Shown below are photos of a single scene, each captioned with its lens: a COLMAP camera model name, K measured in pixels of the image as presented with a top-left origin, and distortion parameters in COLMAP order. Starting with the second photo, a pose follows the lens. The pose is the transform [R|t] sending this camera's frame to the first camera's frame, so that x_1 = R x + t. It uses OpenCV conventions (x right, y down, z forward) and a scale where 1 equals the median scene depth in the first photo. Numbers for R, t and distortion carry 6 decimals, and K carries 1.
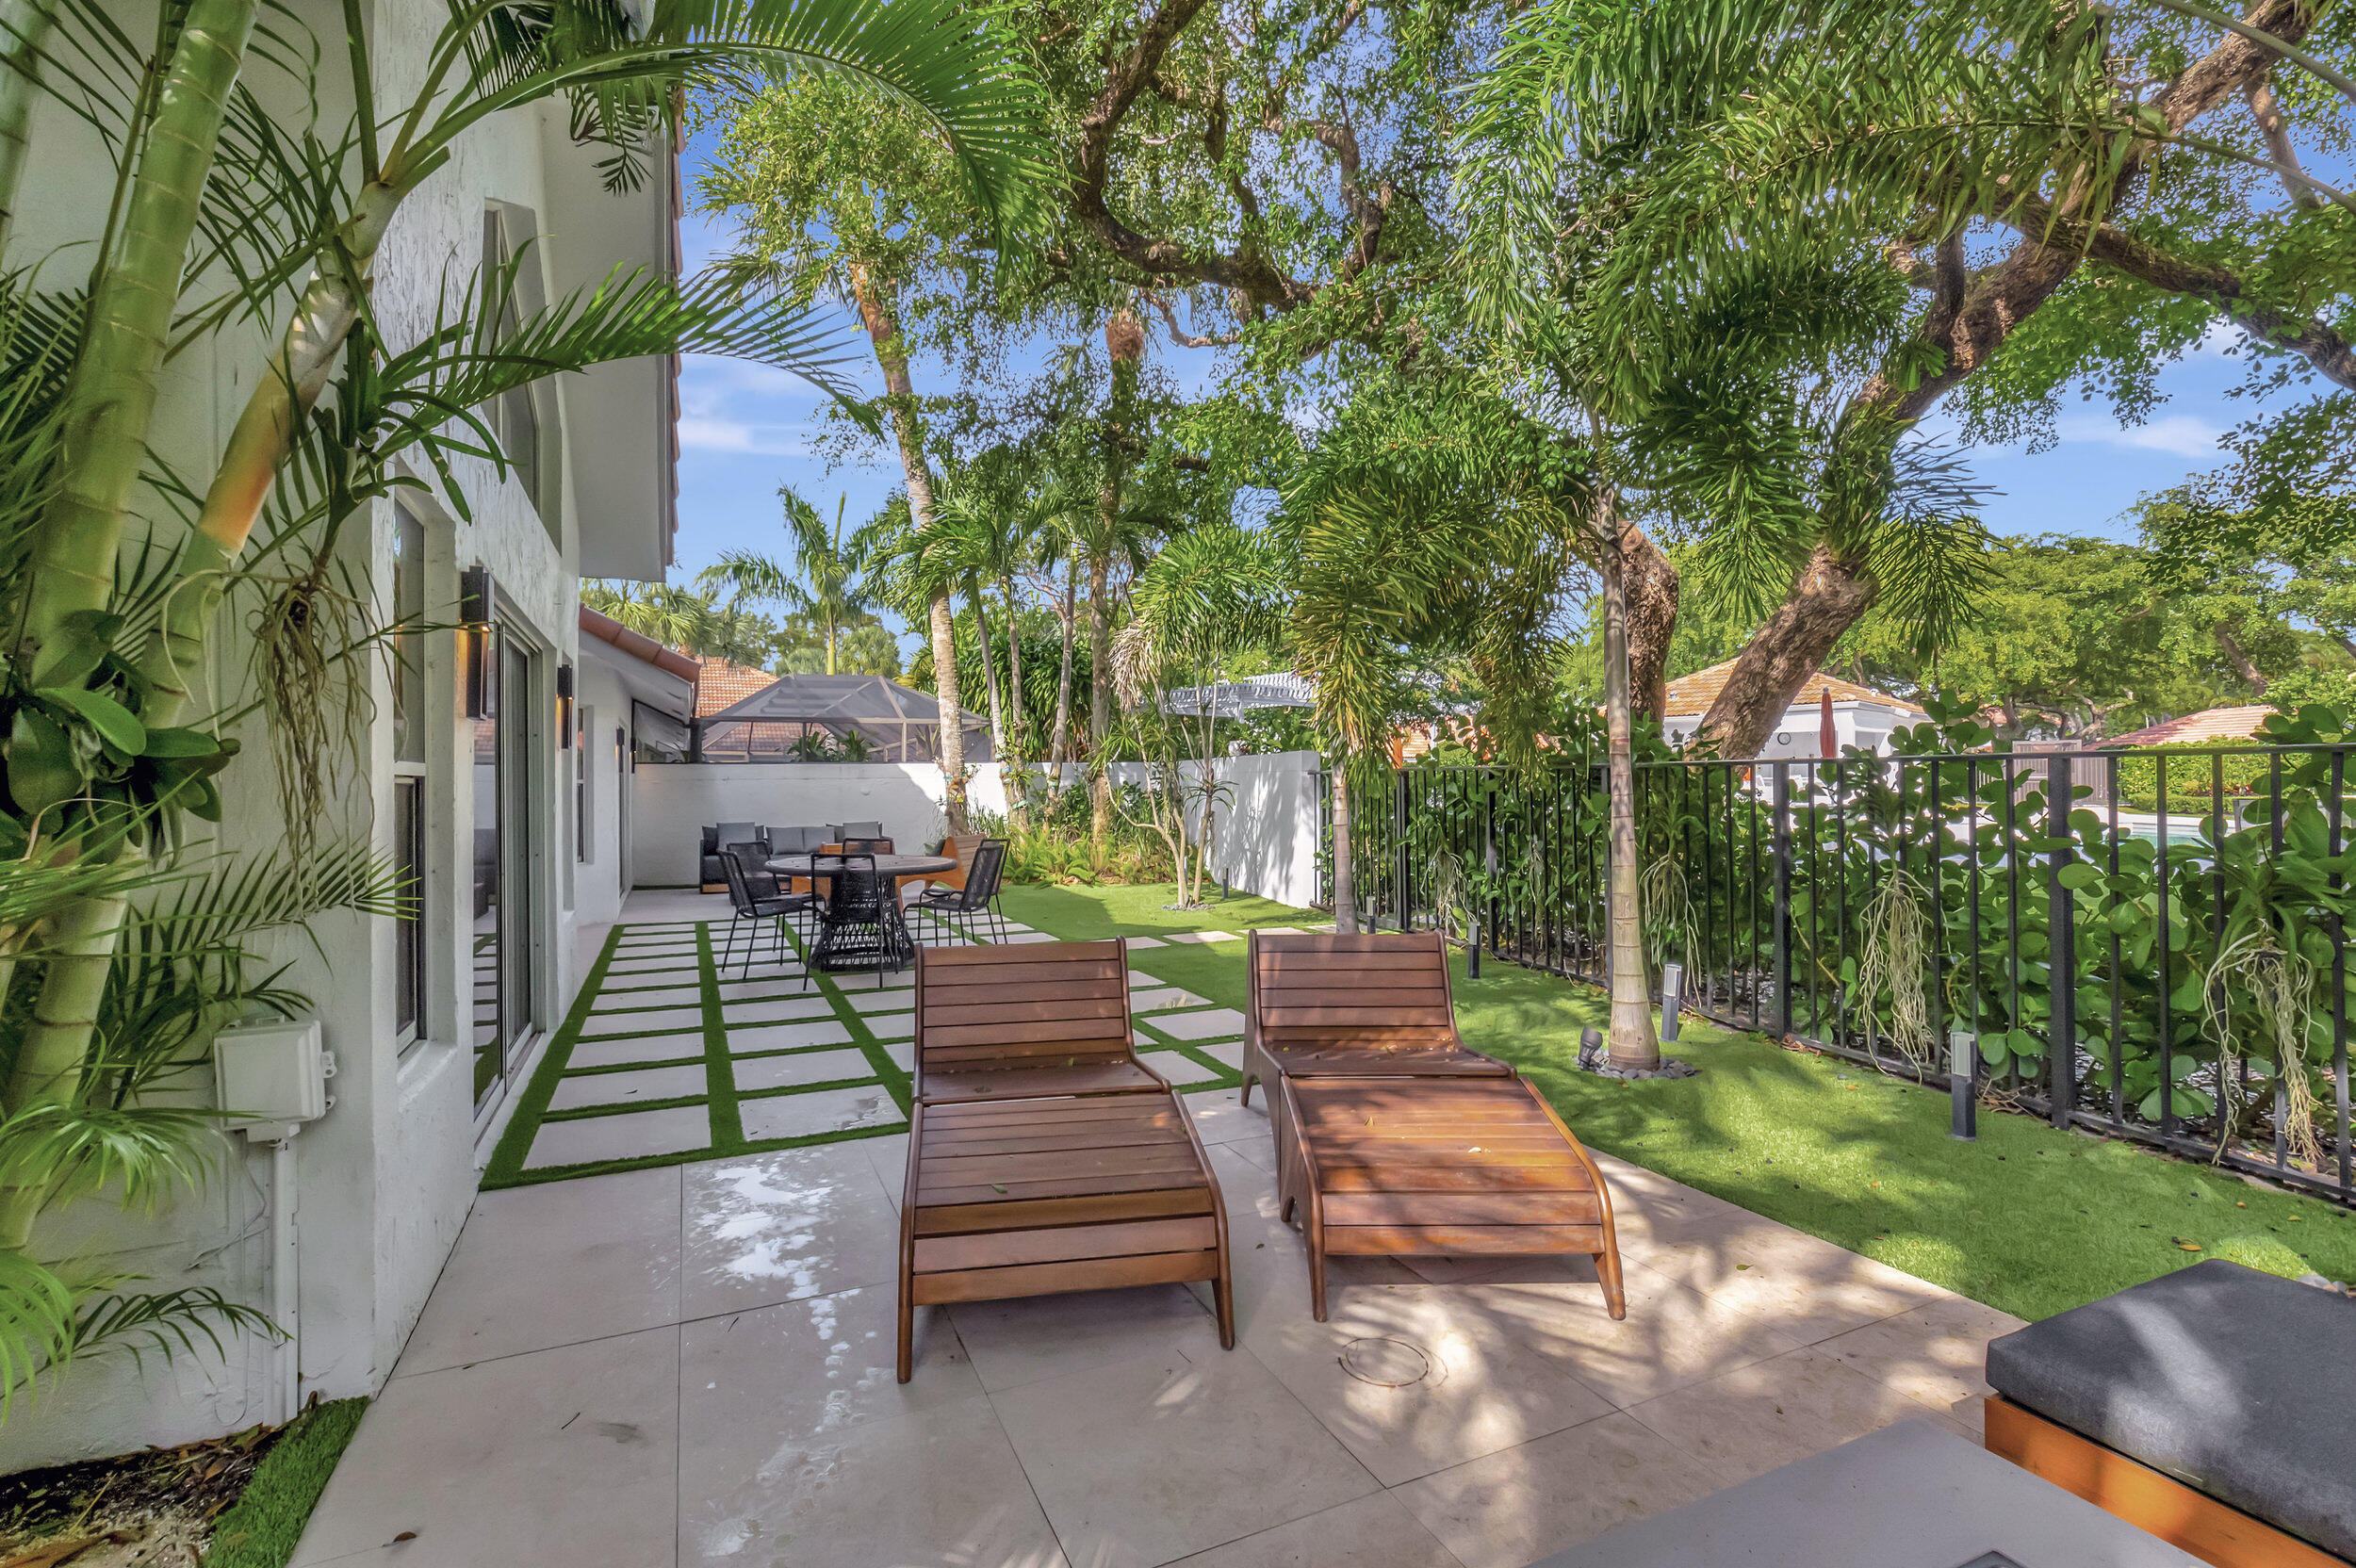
lens RADIAL K [[1053.9, 0, 1185.9], [0, 1053.9, 781.3], [0, 0, 1]] dist [-0.004290, 0.000984]
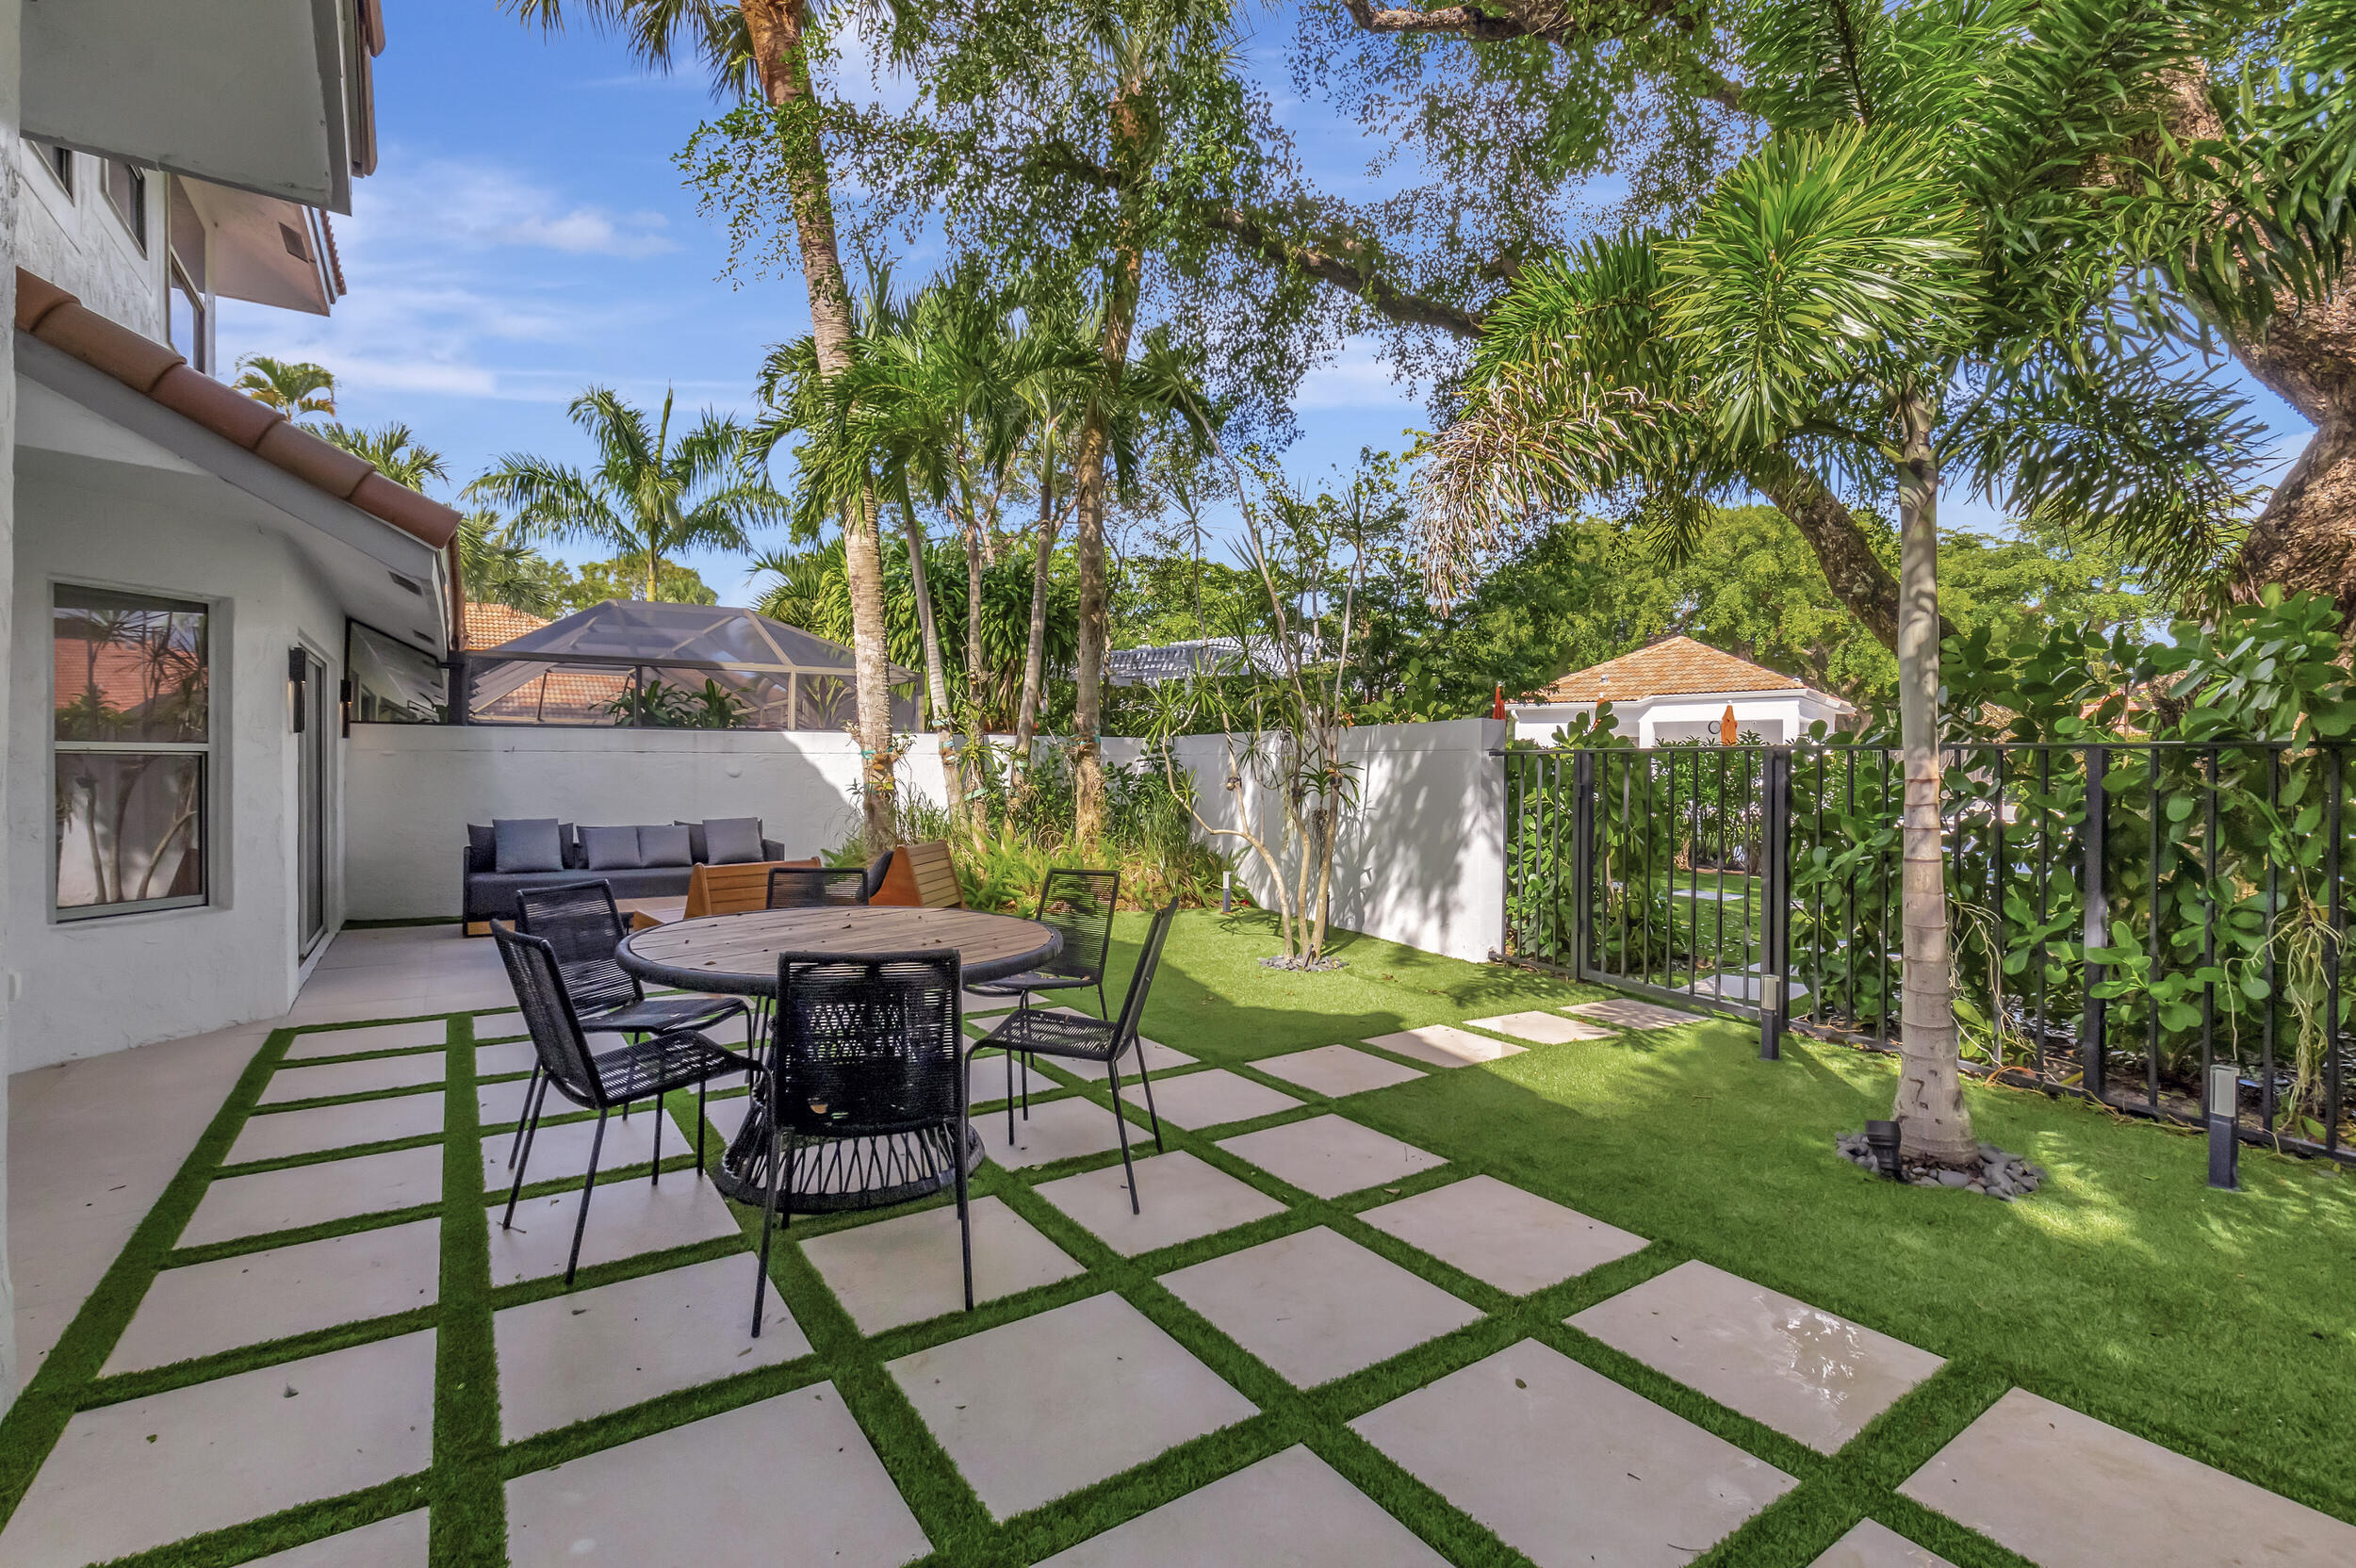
lens RADIAL K [[1053.9, 0, 1175.6], [0, 1053.9, 775.2], [0, 0, 1]] dist [-0.004290, 0.000984]
pose [[0.987745, 0.011957, 0.155619, -0.133584], [-0.013558, 0.999865, 0.009229, 0.001482], [-0.155488, -0.011225, 0.987774, 0.299309]]
